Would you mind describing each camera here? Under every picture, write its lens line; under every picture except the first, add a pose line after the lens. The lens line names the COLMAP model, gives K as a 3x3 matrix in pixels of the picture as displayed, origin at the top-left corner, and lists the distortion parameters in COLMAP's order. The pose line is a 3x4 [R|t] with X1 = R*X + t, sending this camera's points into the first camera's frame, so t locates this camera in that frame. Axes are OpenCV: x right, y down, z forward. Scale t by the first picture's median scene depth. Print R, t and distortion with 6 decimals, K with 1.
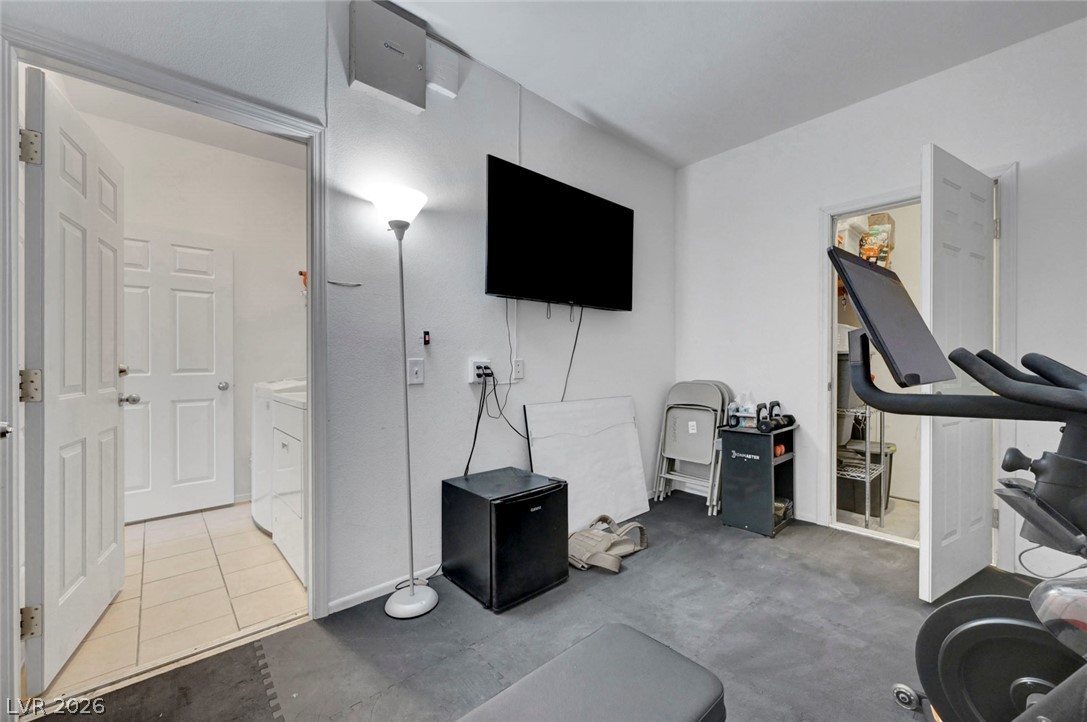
lens RADIAL K [[428.8, 0, 549.0], [0, 428.8, 361.7], [0, 0, 1]] dist [-0.001804, 0.000194]
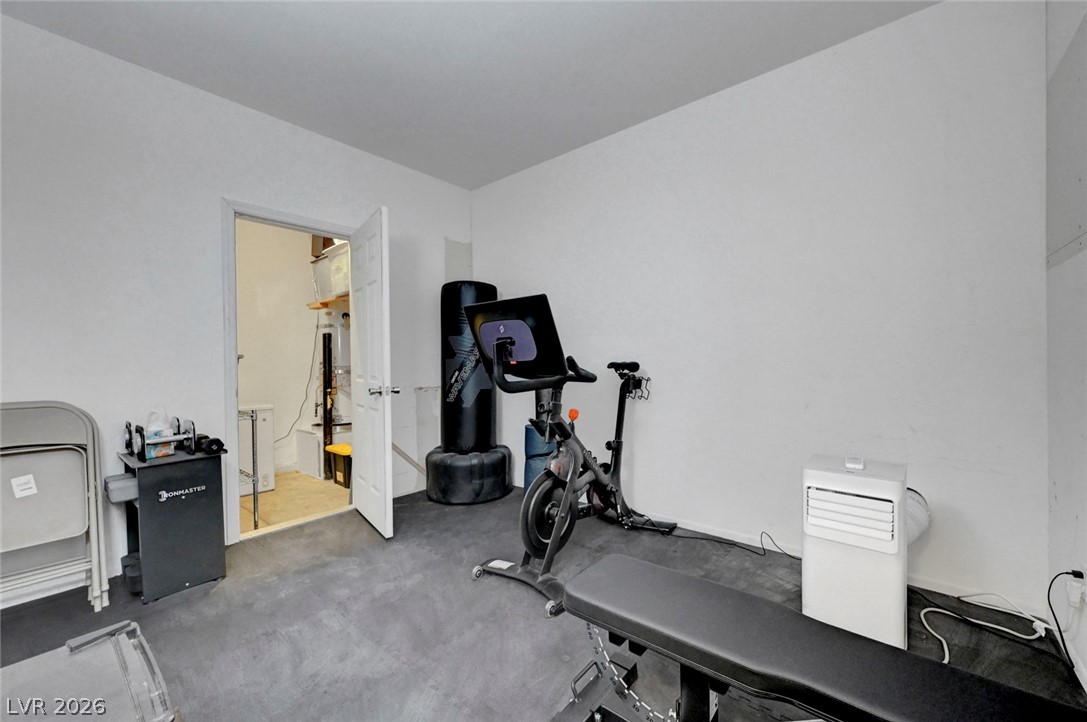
lens RADIAL K [[428.8, 0, 548.5], [0, 428.8, 363.5], [0, 0, 1]] dist [-0.001804, 0.000194]
pose [[-0.151074, -0.004262, 0.988513, -0.489225], [0.014216, 0.999878, 0.006483, -0.003527], [-0.988420, 0.015032, -0.150995, 0.601030]]
